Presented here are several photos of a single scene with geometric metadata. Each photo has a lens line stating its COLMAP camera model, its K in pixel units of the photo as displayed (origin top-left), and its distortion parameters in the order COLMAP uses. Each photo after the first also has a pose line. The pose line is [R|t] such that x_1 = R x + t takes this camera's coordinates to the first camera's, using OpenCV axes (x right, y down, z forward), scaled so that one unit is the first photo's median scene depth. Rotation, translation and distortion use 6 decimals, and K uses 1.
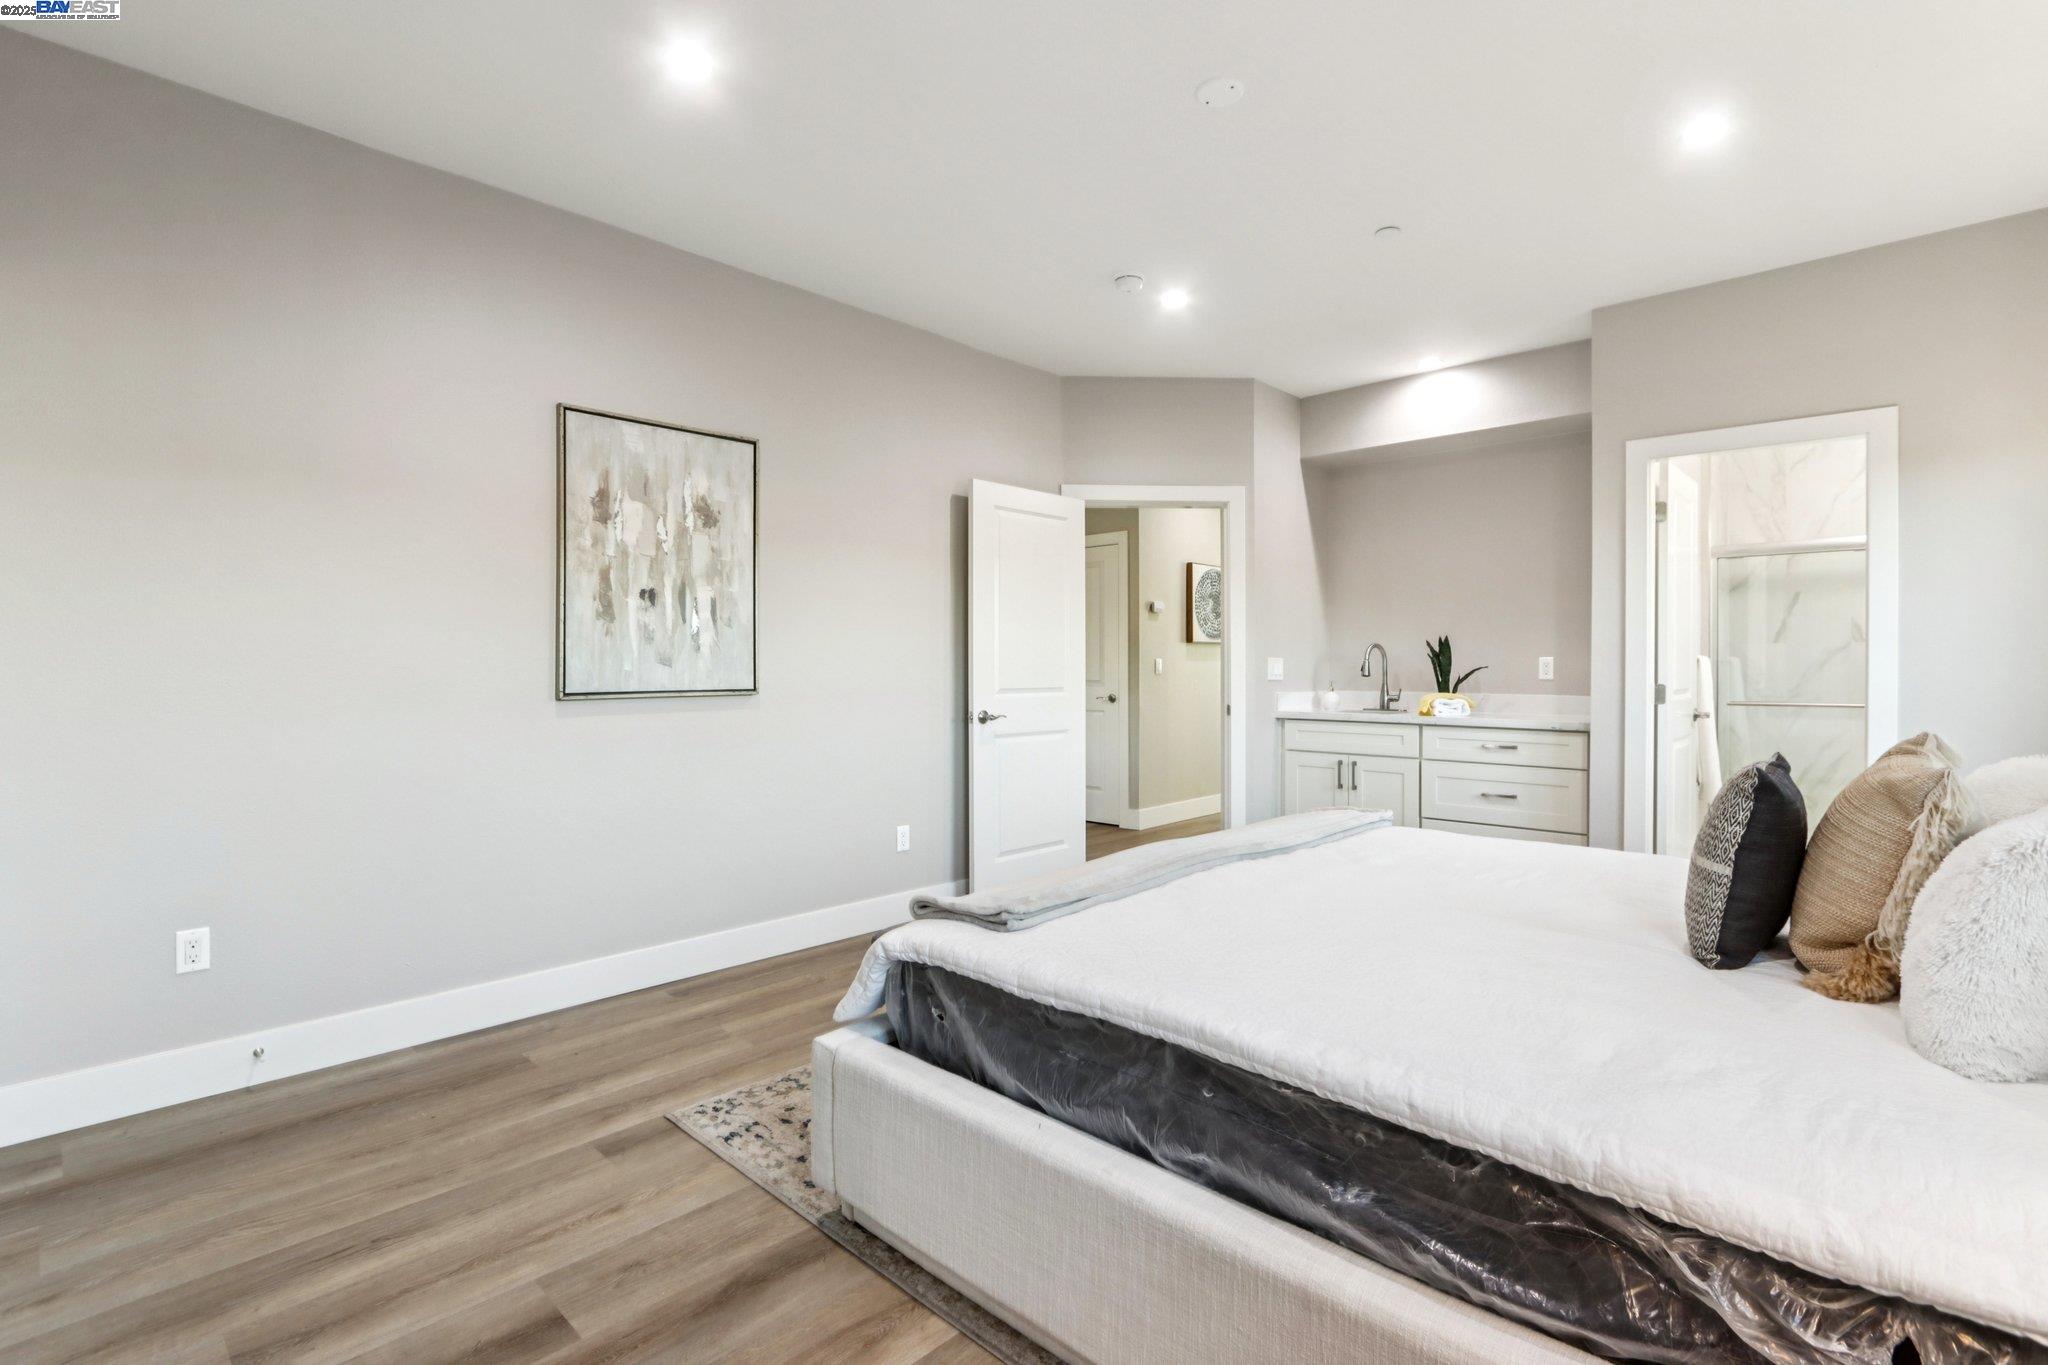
lens RADIAL K [[959.0, 0, 1029.9], [0, 959.0, 665.7], [0, 0, 1]] dist [-0.014482, 0.001565]
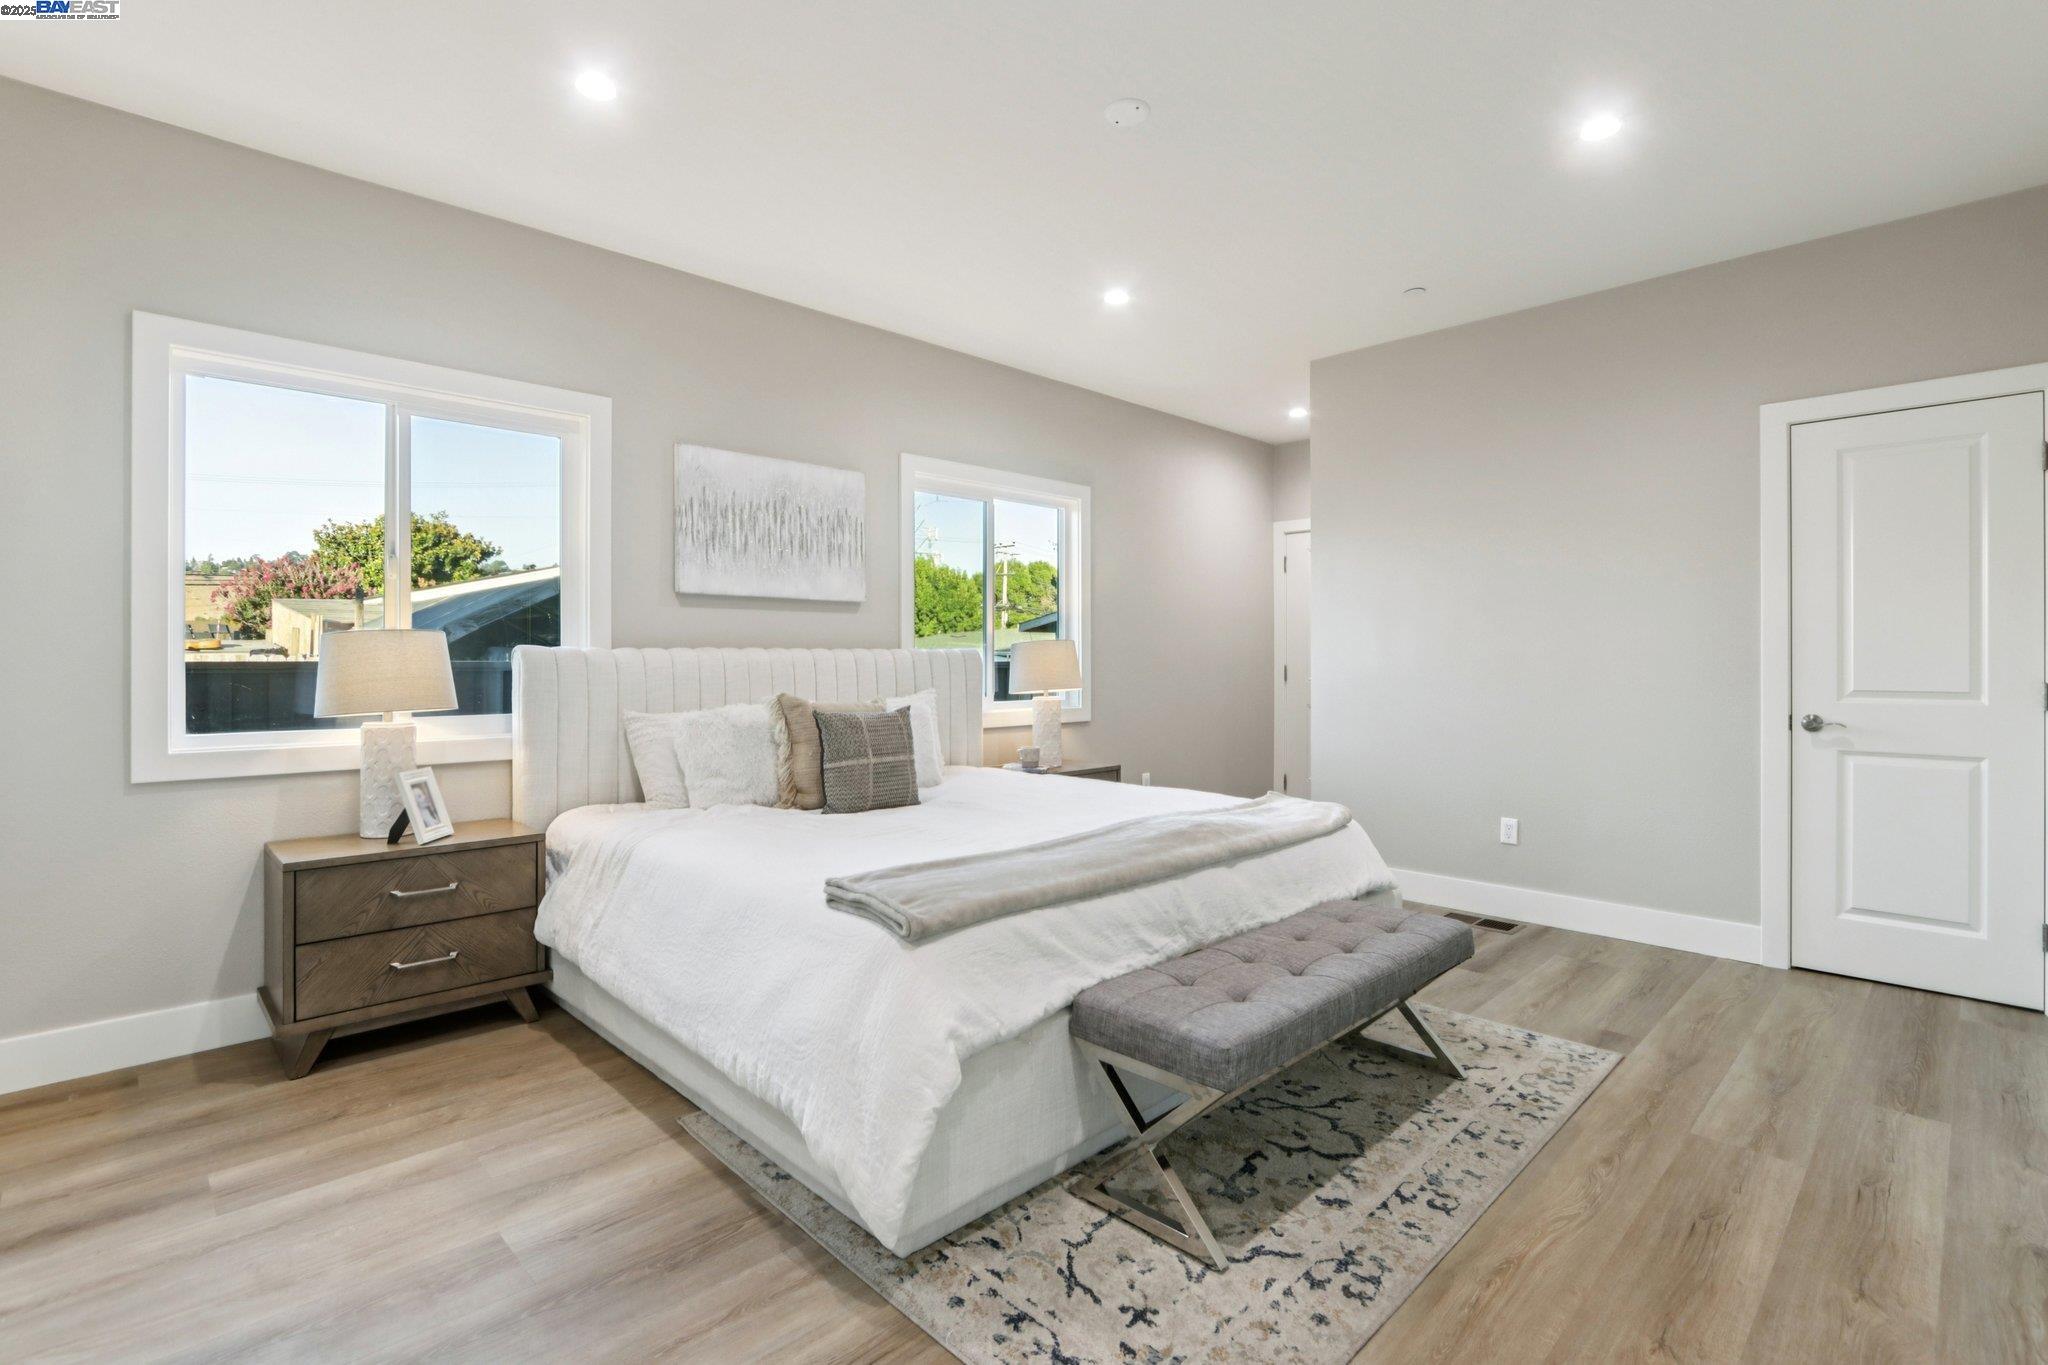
lens RADIAL K [[959.0, 0, 1029.9], [0, 959.0, 665.7], [0, 0, 1]] dist [-0.014482, 0.001565]
pose [[-0.999116, -0.003571, 0.041882, 0.273537], [-0.003290, 0.999972, 0.006778, 0.005096], [-0.041905, 0.006634, -0.999100, 2.158515]]
